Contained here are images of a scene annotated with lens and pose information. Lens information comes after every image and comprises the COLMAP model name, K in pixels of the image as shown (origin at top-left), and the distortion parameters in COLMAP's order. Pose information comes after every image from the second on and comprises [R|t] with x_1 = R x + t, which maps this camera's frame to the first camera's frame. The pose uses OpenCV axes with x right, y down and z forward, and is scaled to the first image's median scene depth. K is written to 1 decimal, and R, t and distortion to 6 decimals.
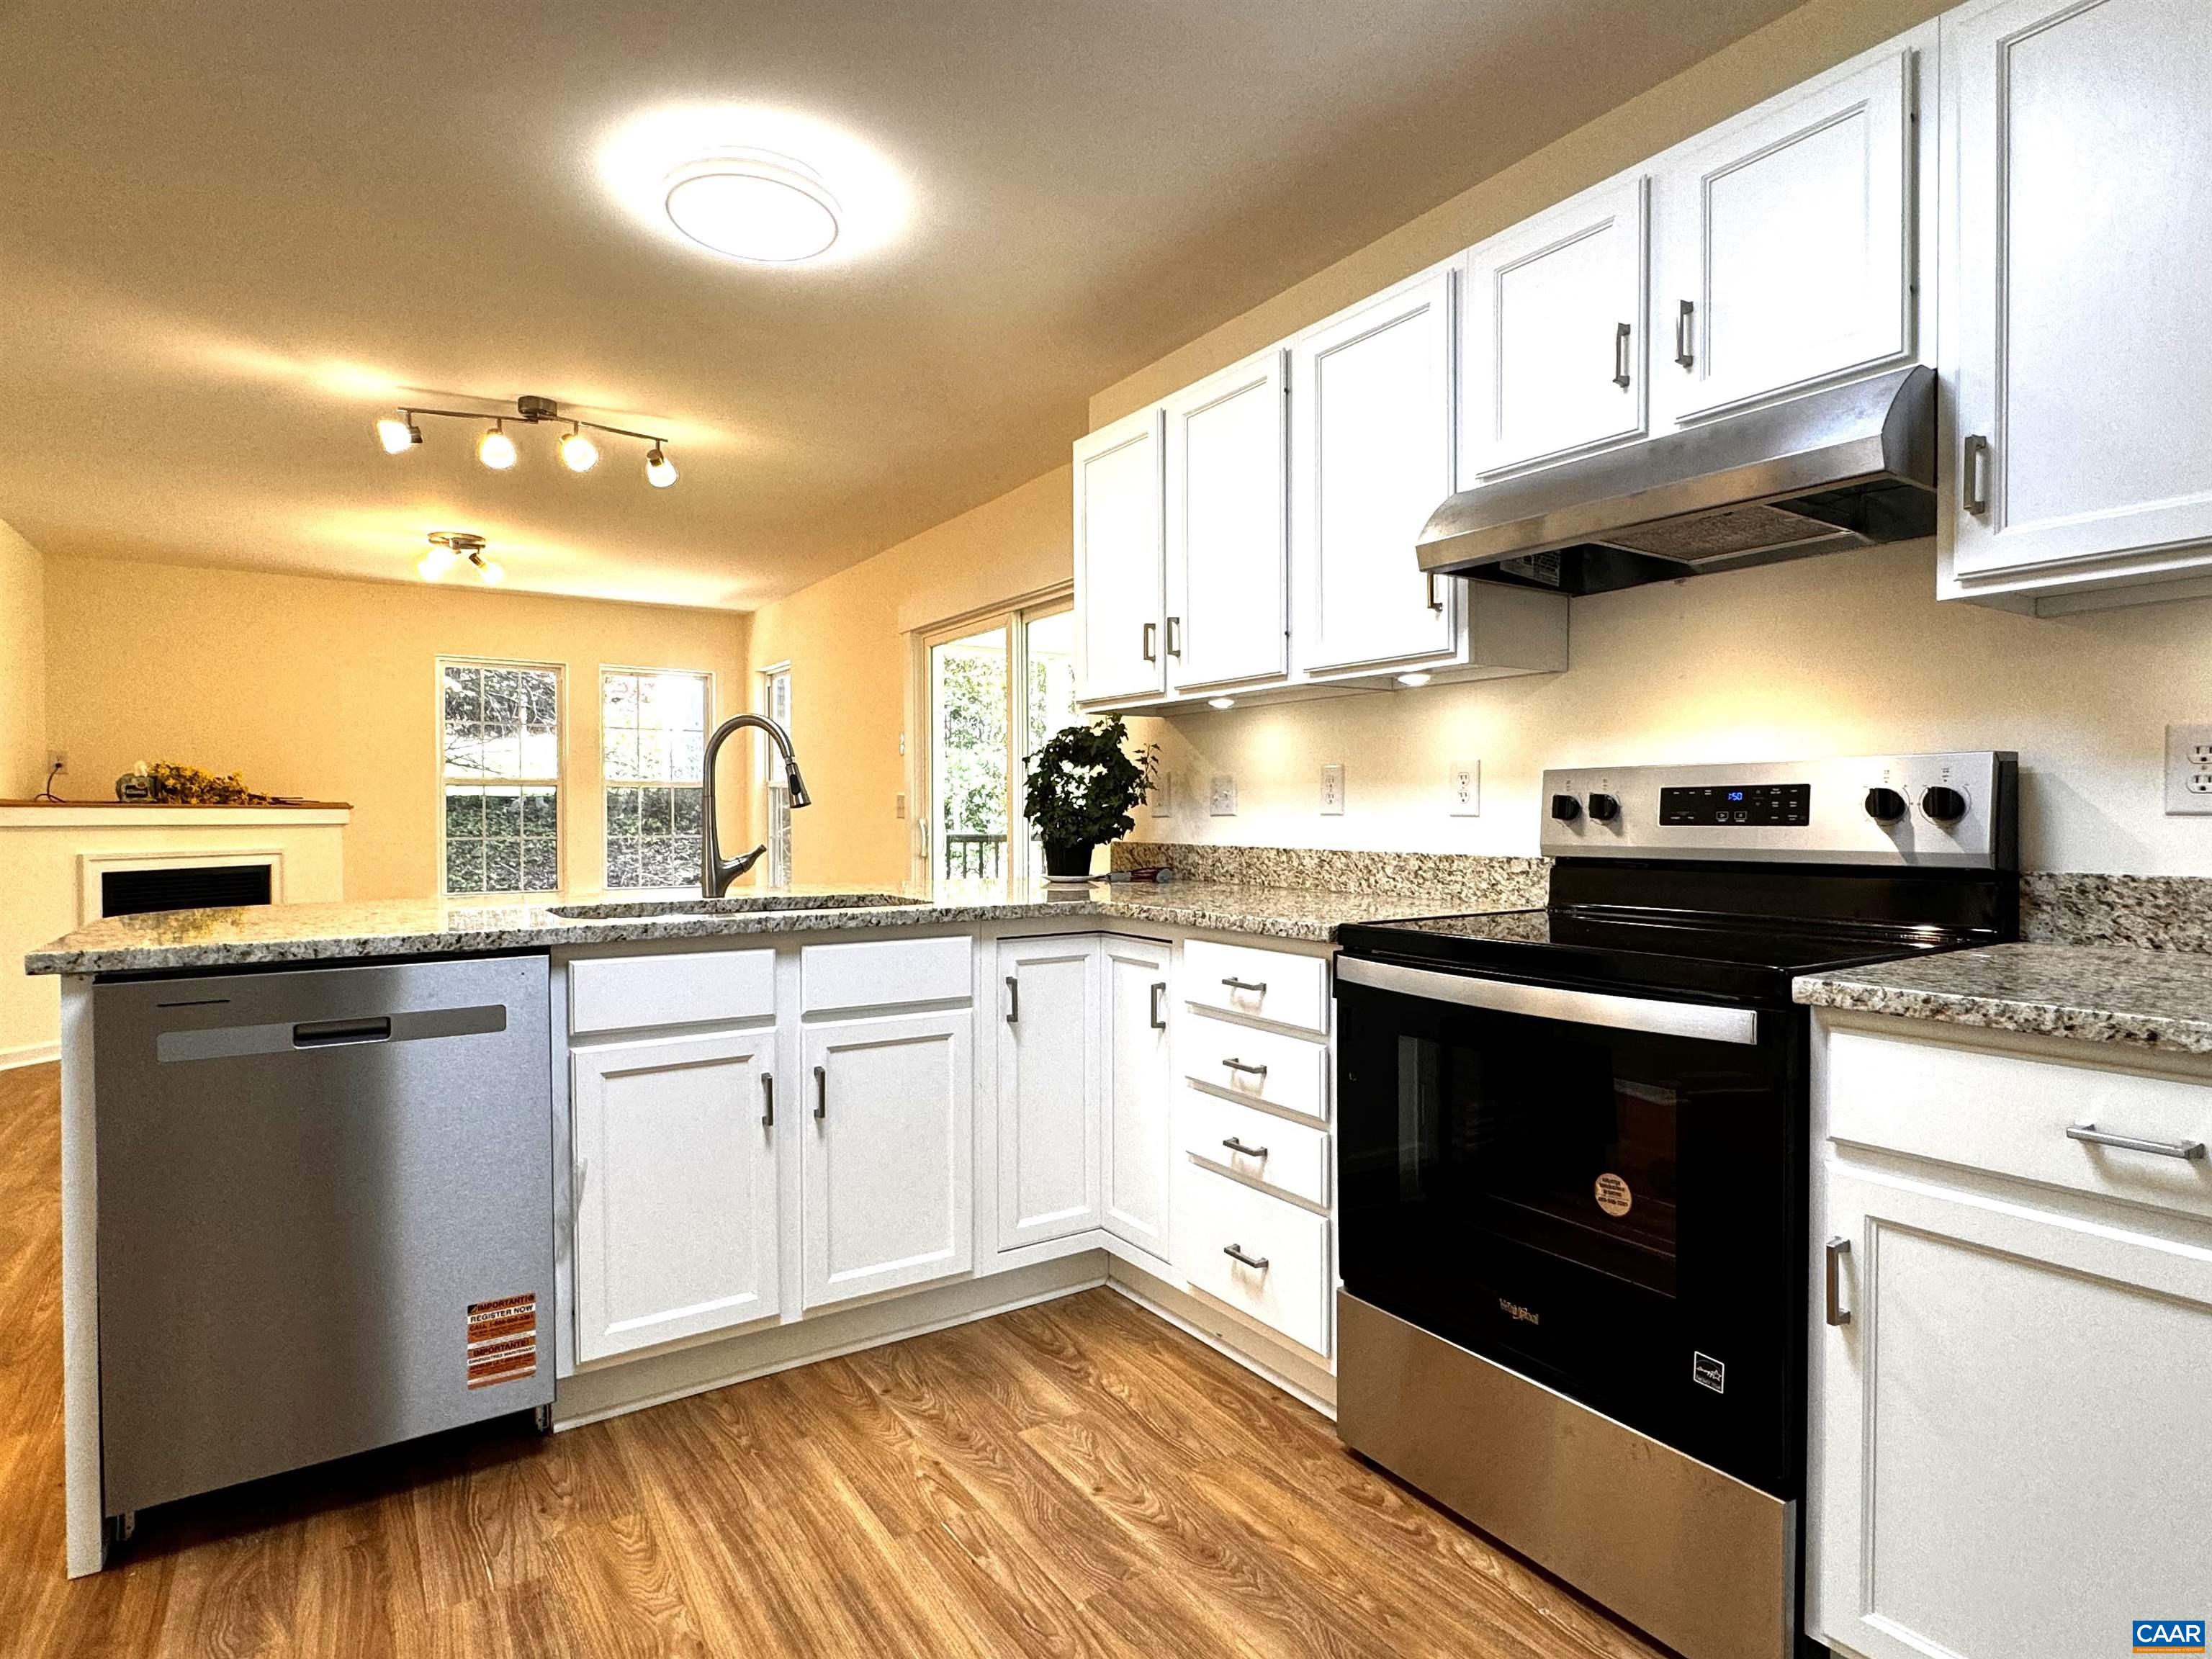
lens RADIAL K [[1175.8, 0, 1094.7], [0, 1175.8, 833.3], [0, 0, 1]] dist [-0.005710, 0.000569]
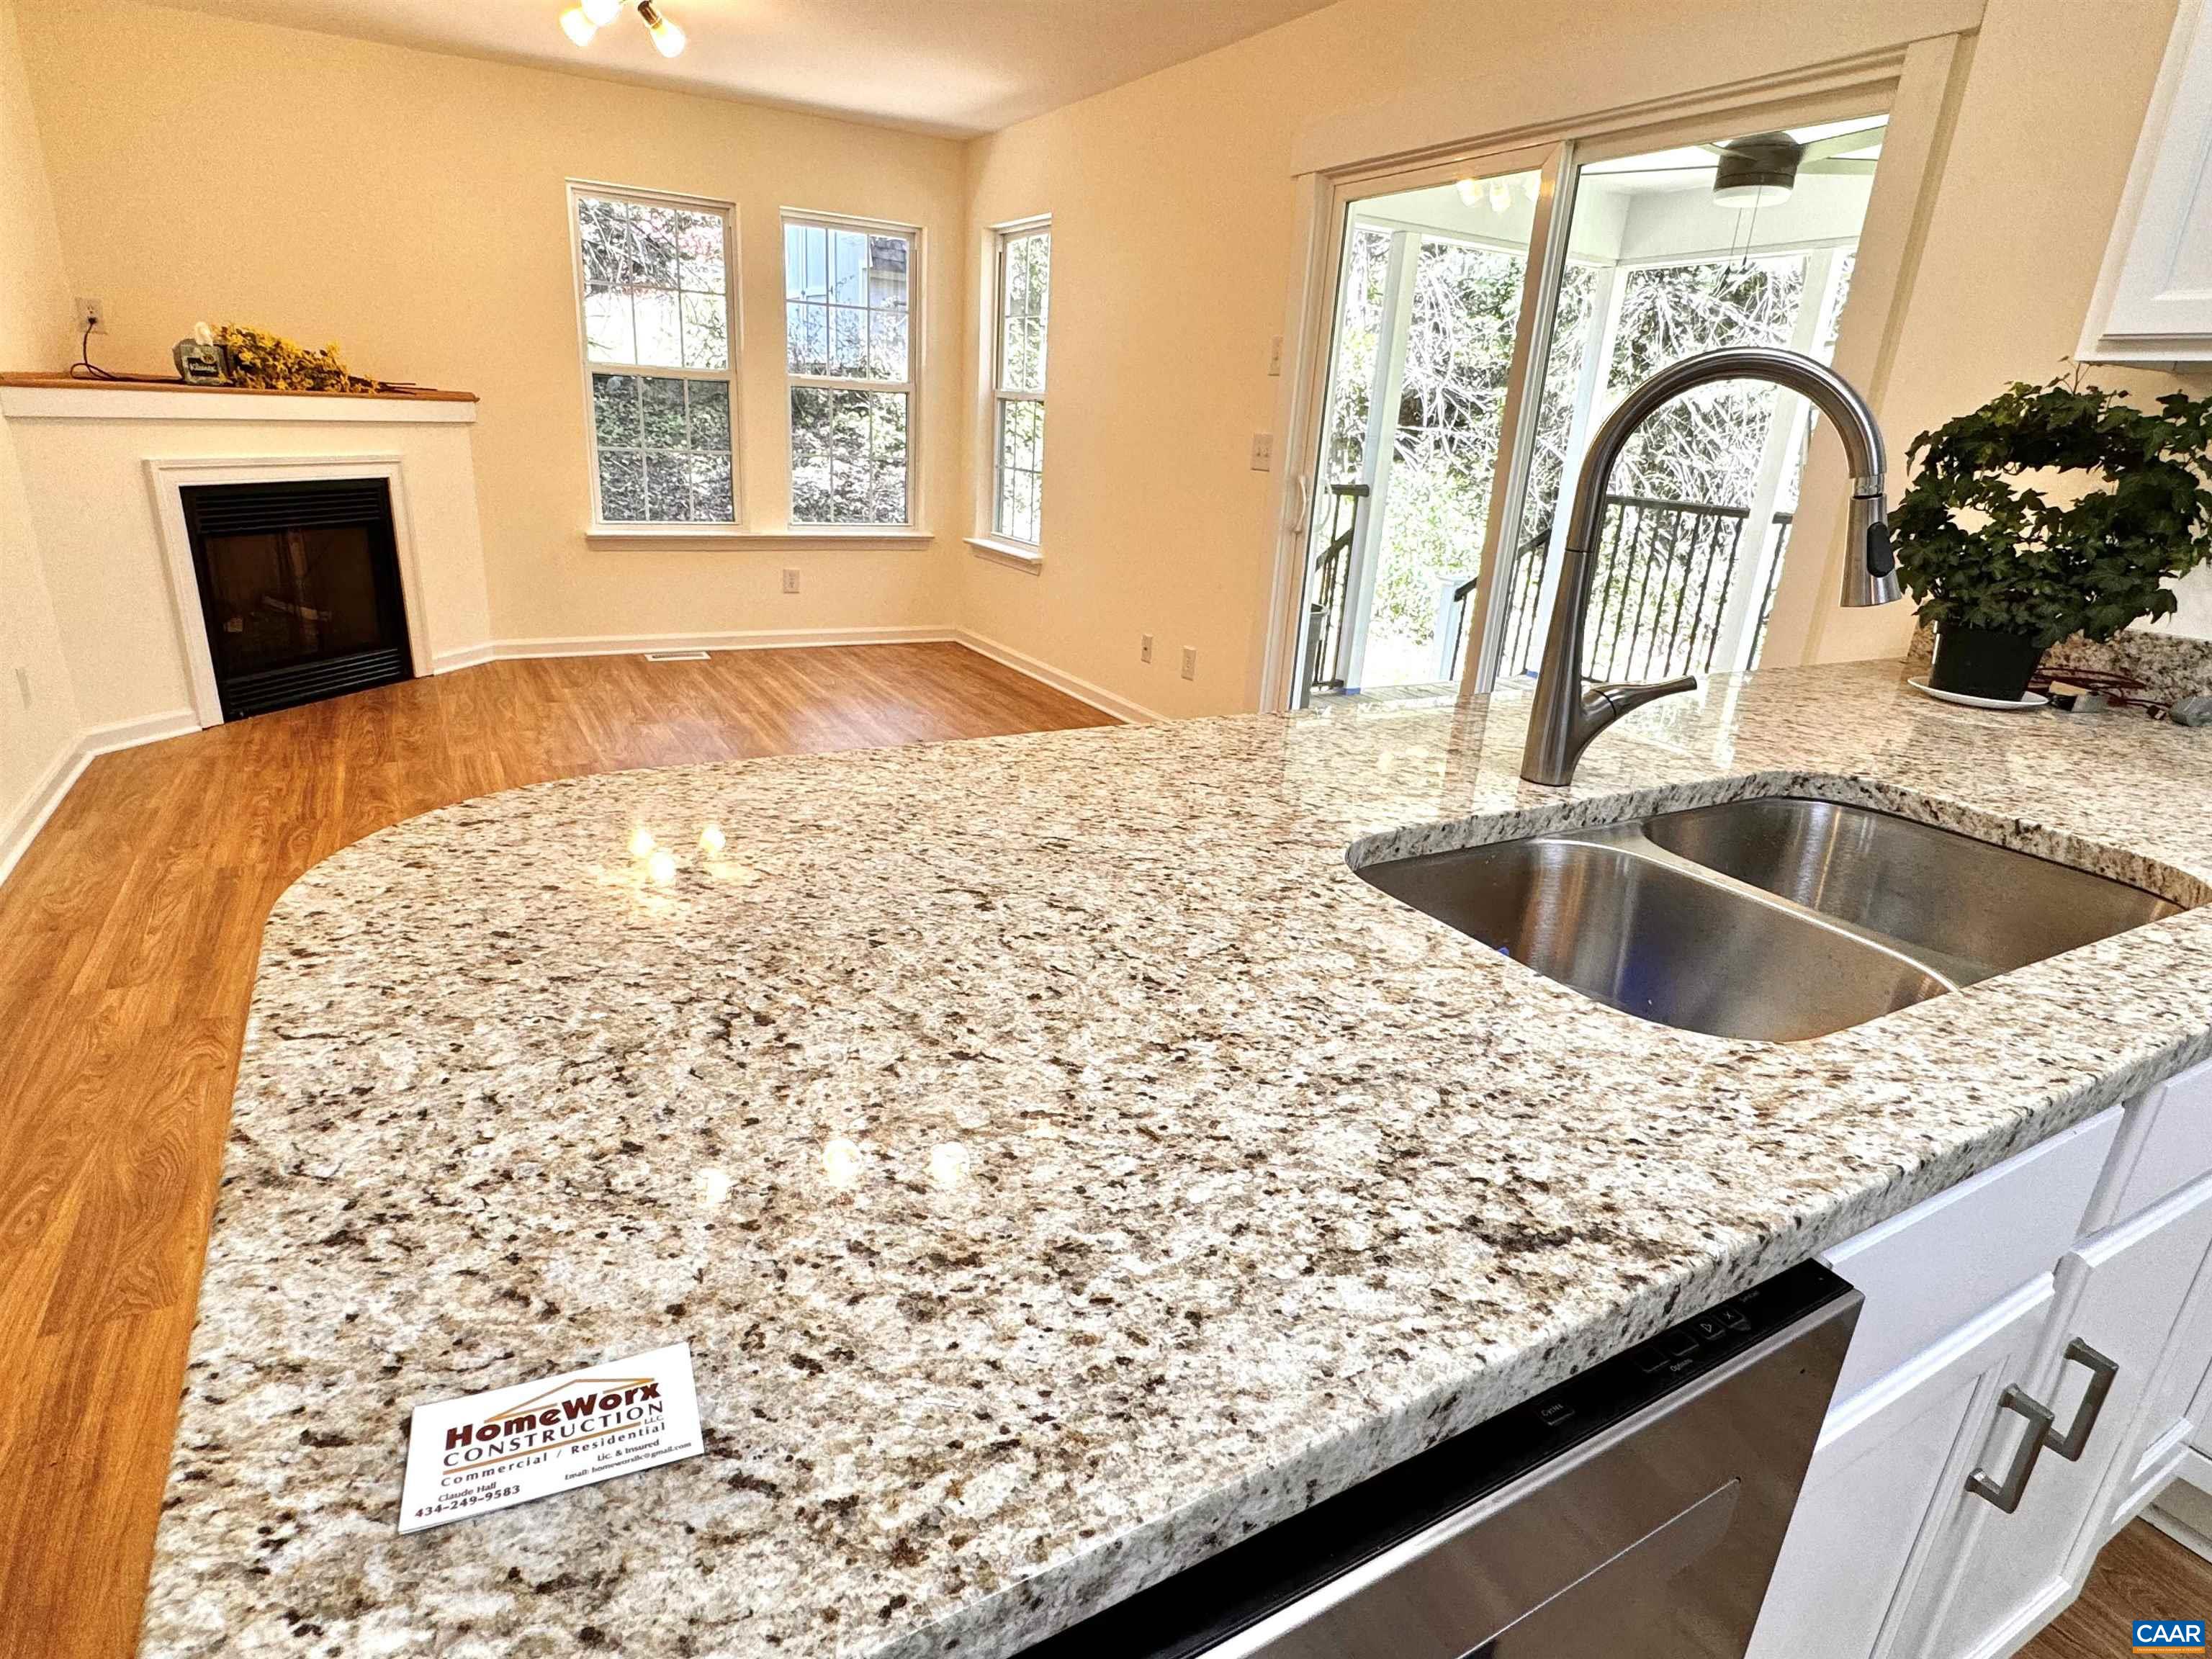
lens RADIAL K [[1175.8, 0, 1094.7], [0, 1175.8, 833.3], [0, 0, 1]] dist [-0.005710, 0.000569]
pose [[0.996424, 0.075203, -0.038516, -0.216758], [-0.059037, 0.945792, 0.319362, -0.026521], [0.060445, -0.315946, 0.946850, 0.254023]]
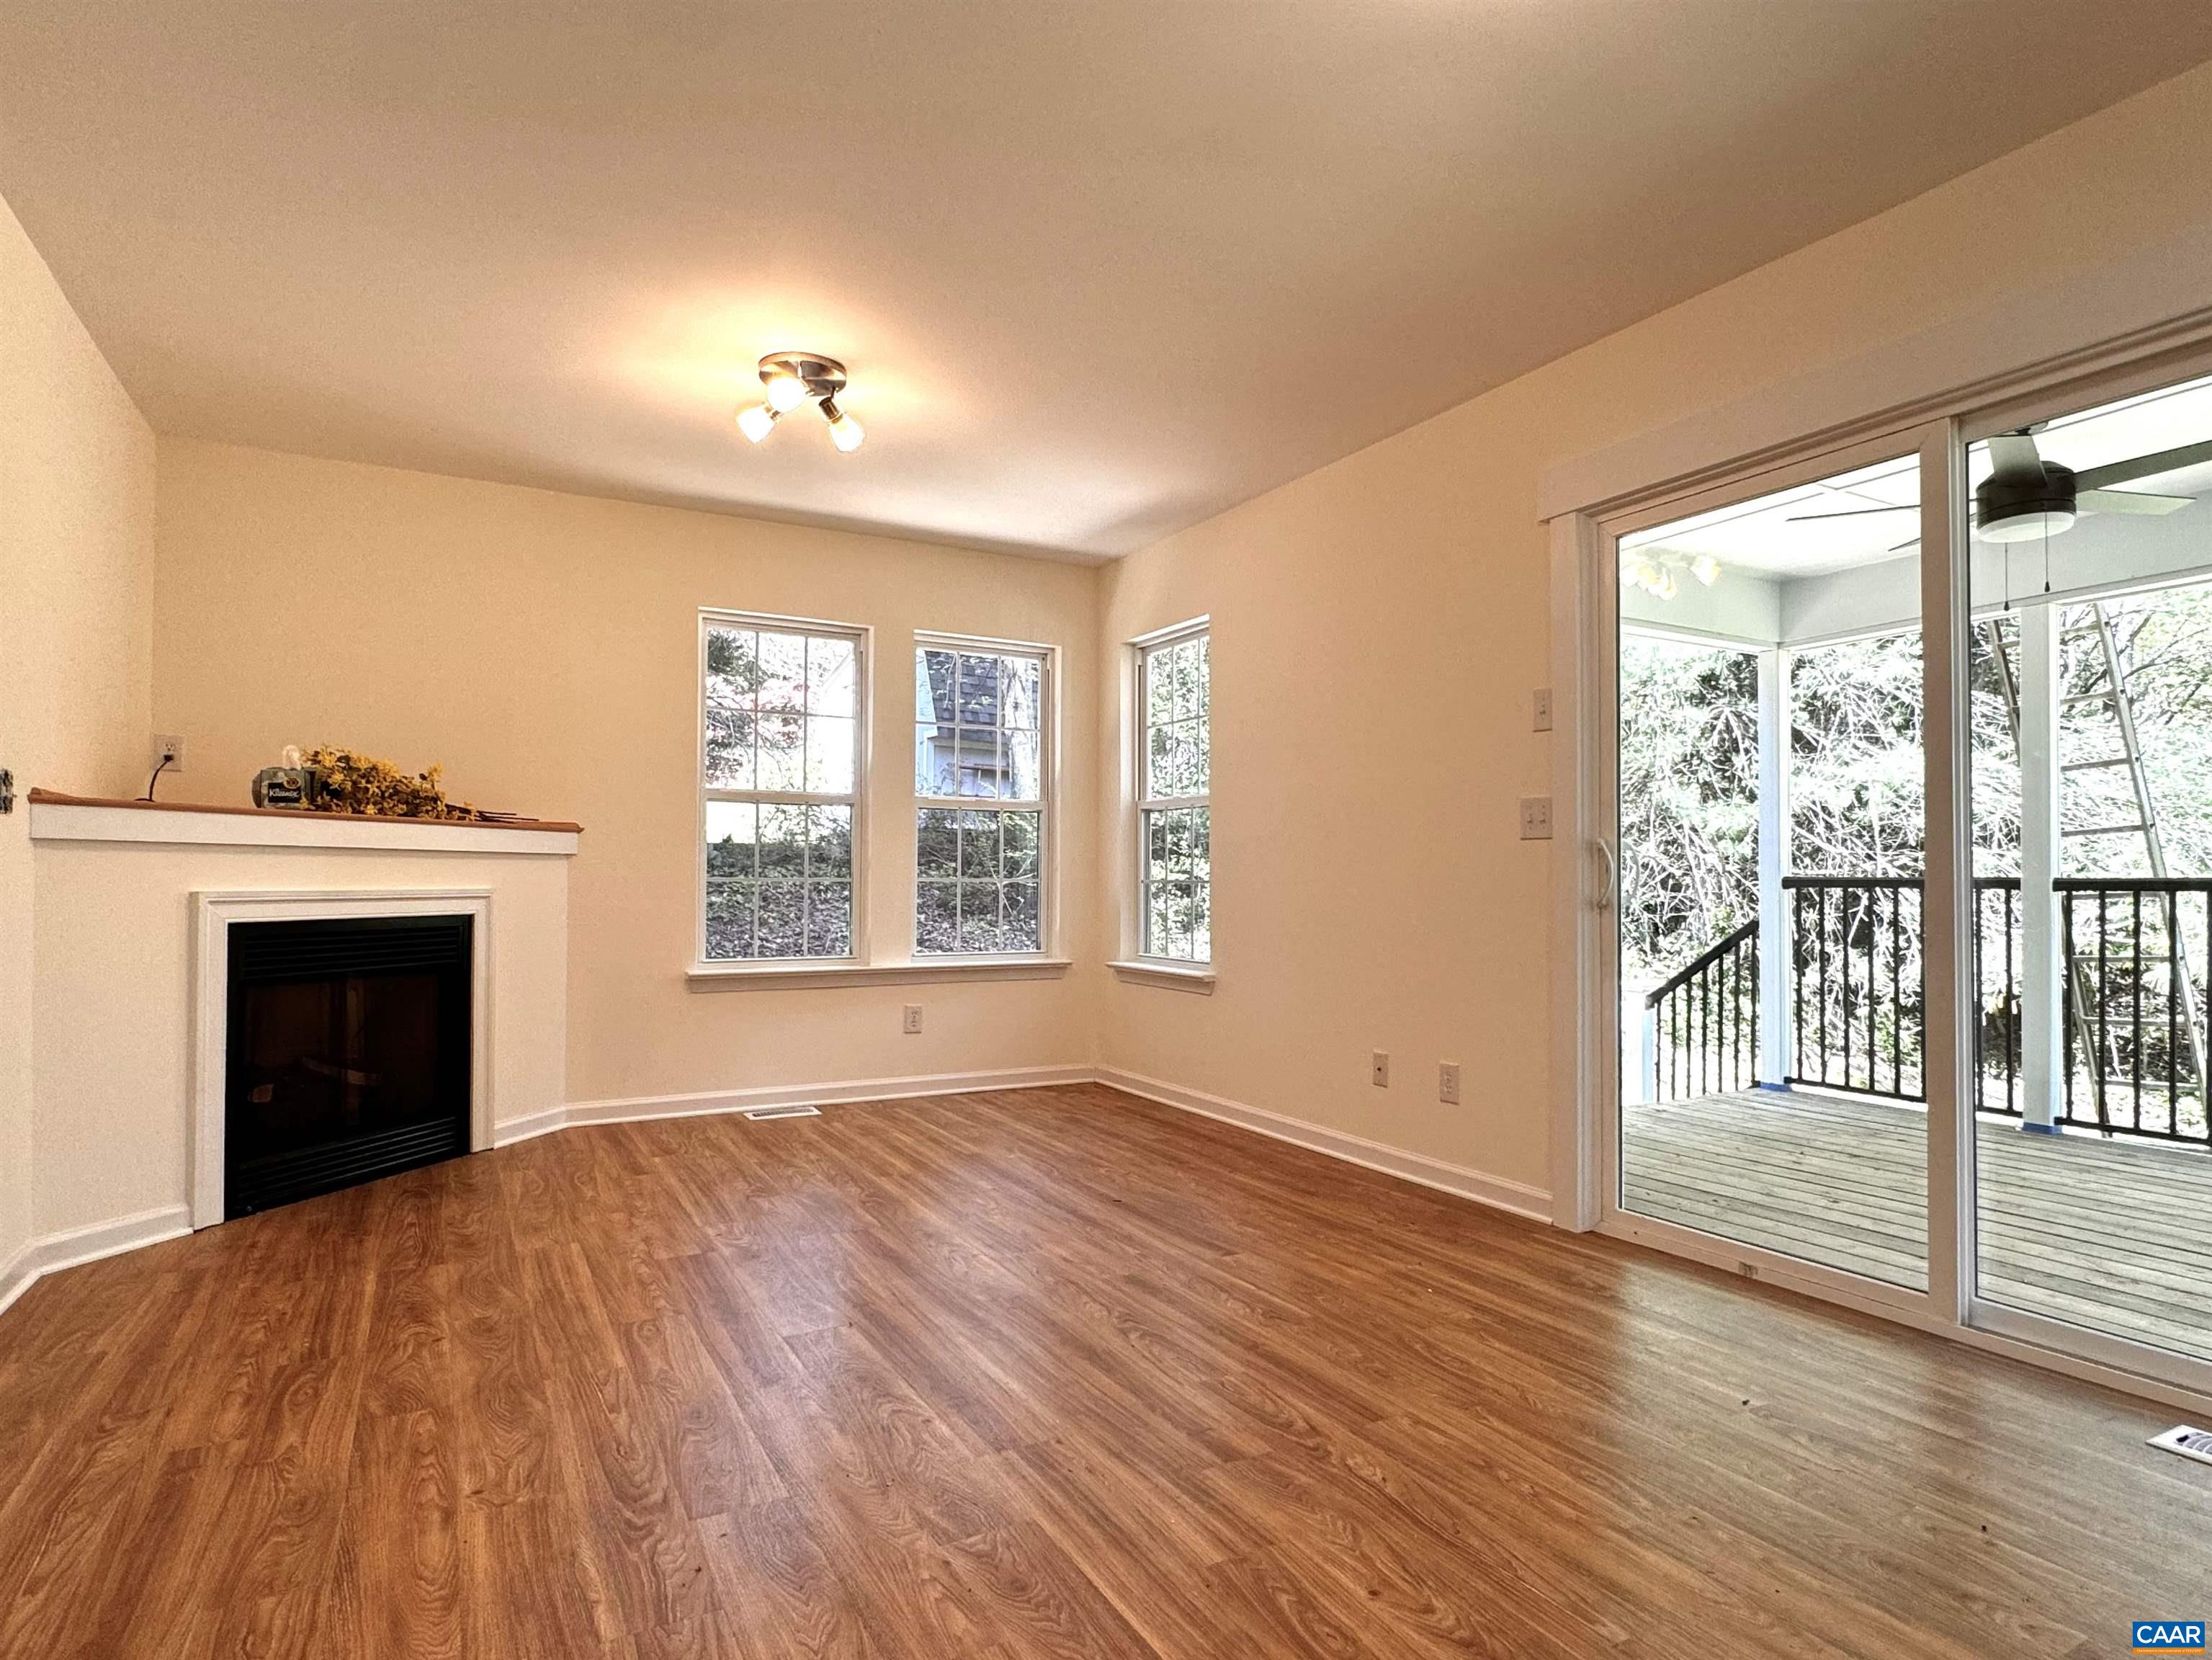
lens RADIAL K [[1201.3, 0, 1102.7], [0, 1201.3, 863.8], [0, 0, 1]] dist [-0.000591, -0.000579]
pose [[0.997381, 0.003396, -0.072248, -0.332666], [-0.005416, 0.999599, -0.027779, 0.016995], [0.072125, 0.028097, 0.997000, 0.390199]]
